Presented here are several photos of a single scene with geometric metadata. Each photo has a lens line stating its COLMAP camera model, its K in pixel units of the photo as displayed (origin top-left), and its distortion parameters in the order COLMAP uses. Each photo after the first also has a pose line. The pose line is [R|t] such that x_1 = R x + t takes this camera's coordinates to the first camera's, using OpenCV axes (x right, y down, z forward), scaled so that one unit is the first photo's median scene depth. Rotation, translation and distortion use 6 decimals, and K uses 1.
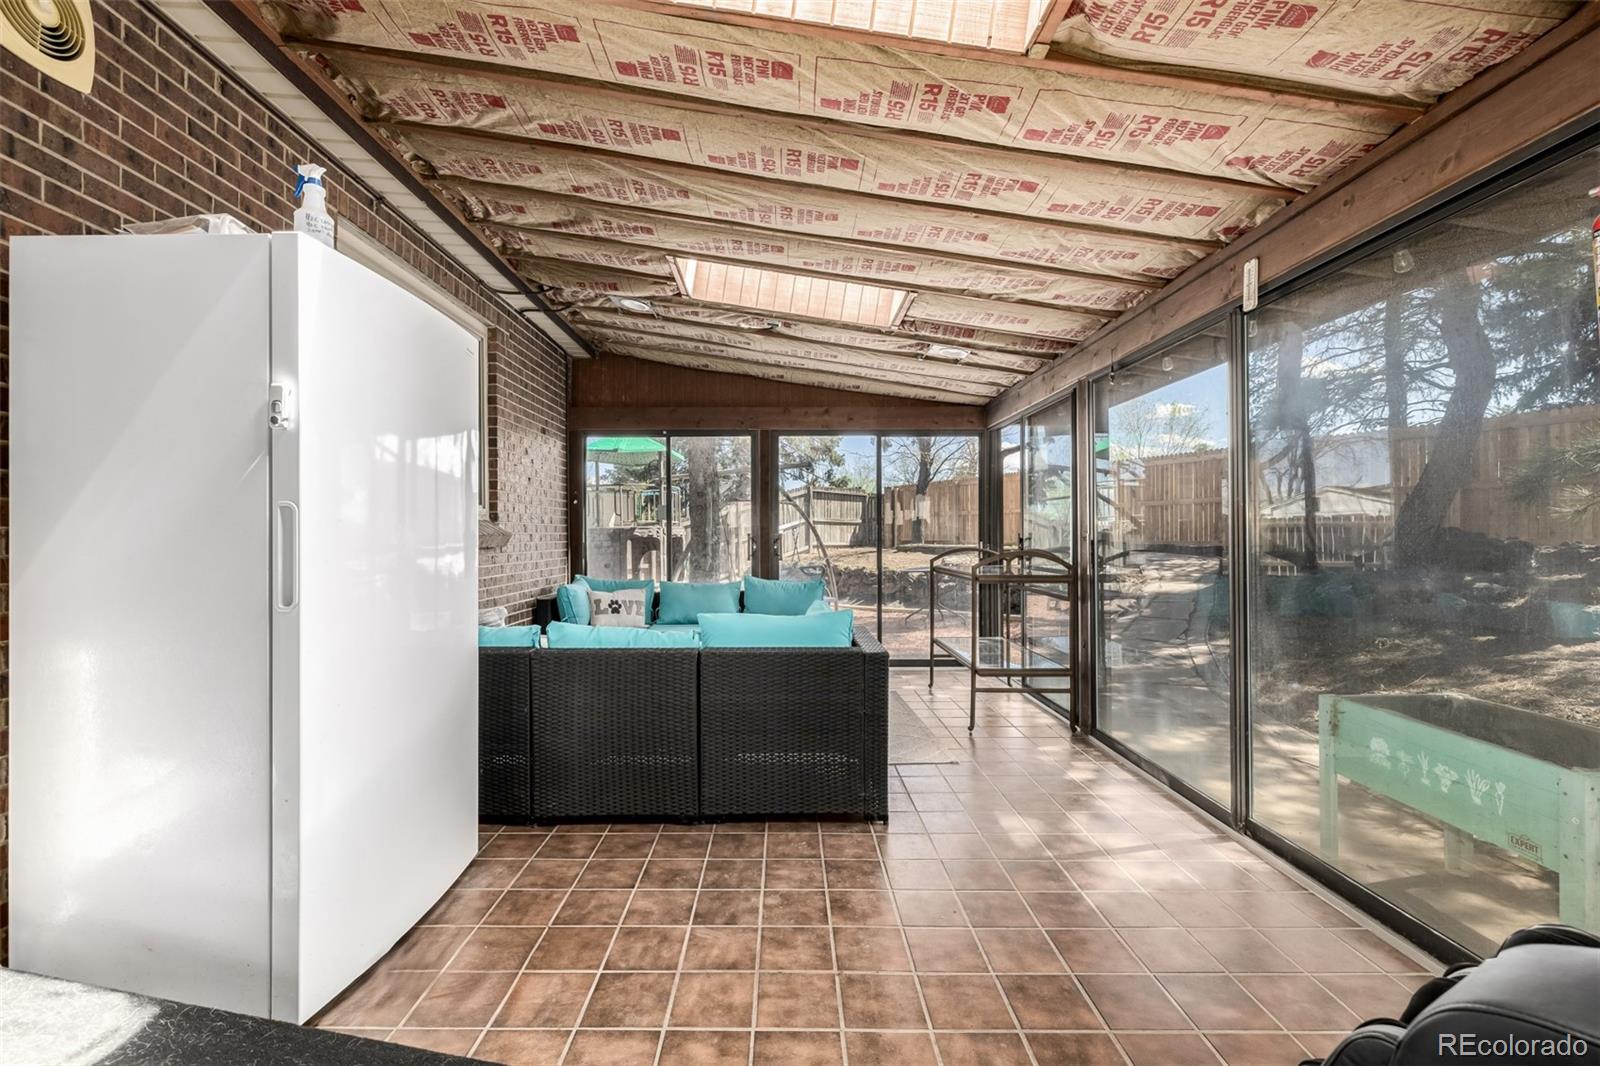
lens RADIAL K [[715.1, 0, 800.0], [0, 715.1, 533.0], [0, 0, 1]] dist [0.000412, 0.000085]
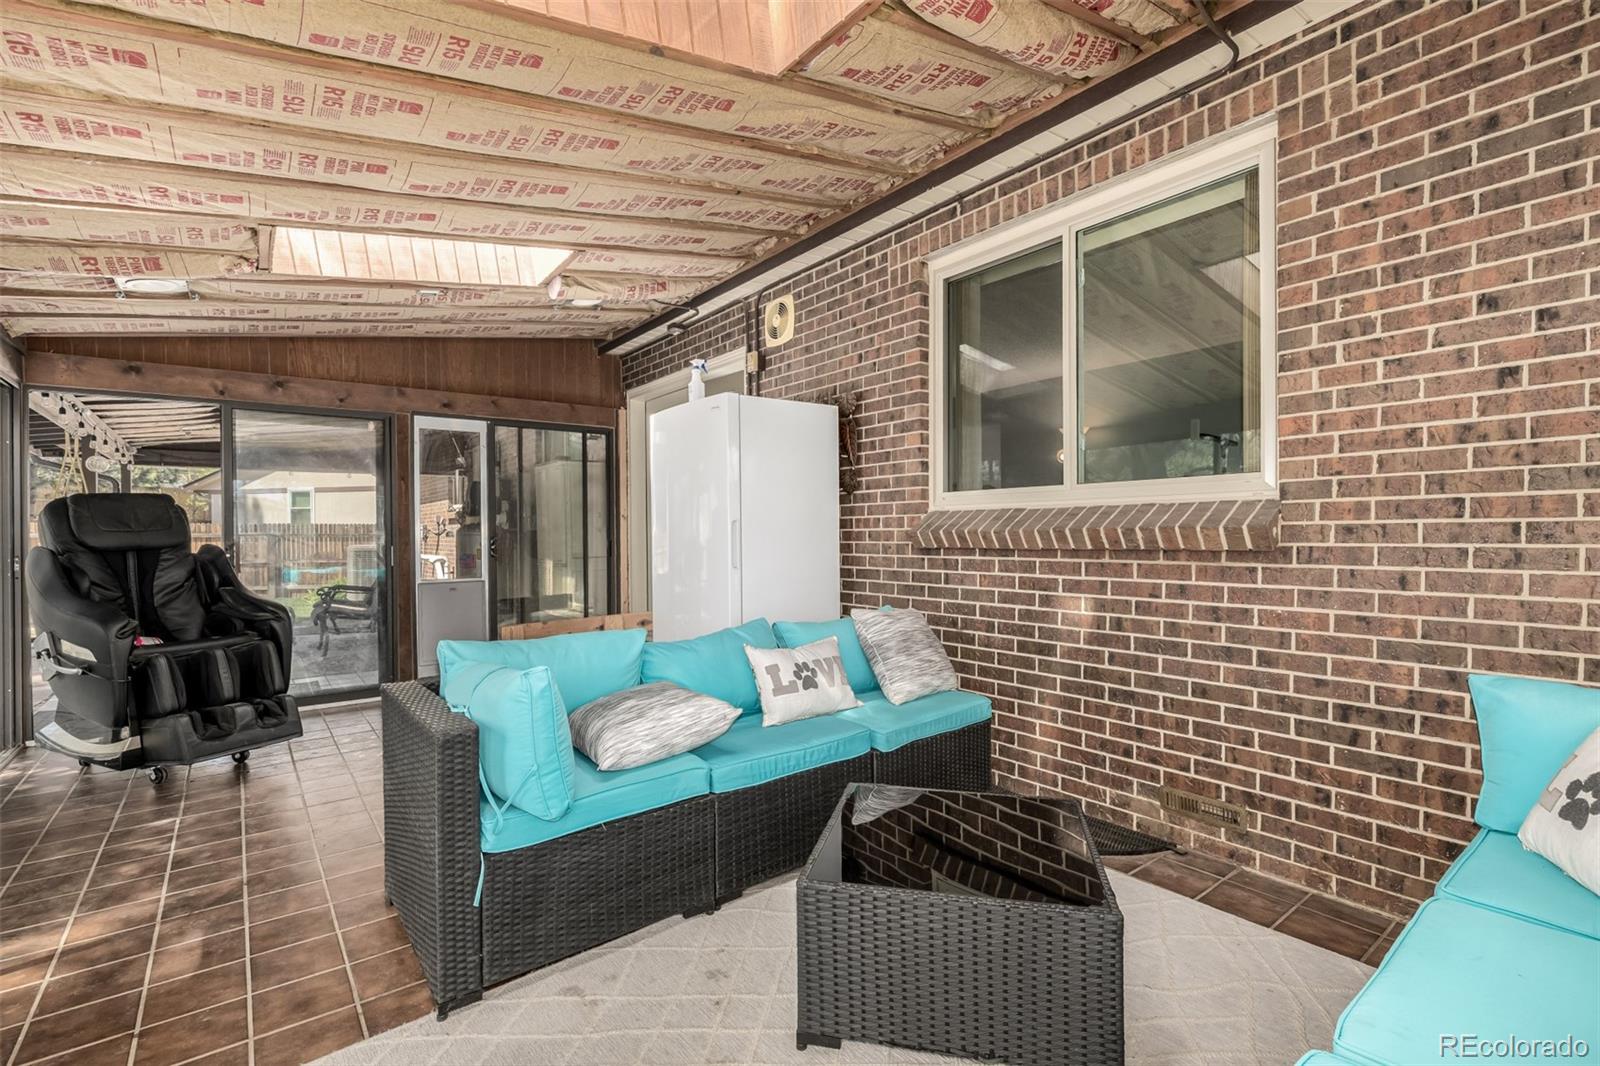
lens RADIAL K [[715.1, 0, 800.0], [0, 715.1, 533.0], [0, 0, 1]] dist [0.000412, 0.000085]
pose [[-0.799113, 0.003612, -0.601171, 0.273075], [0.008411, 0.999951, -0.005172, 0.010285], [0.601123, -0.009190, -0.799104, 2.259329]]
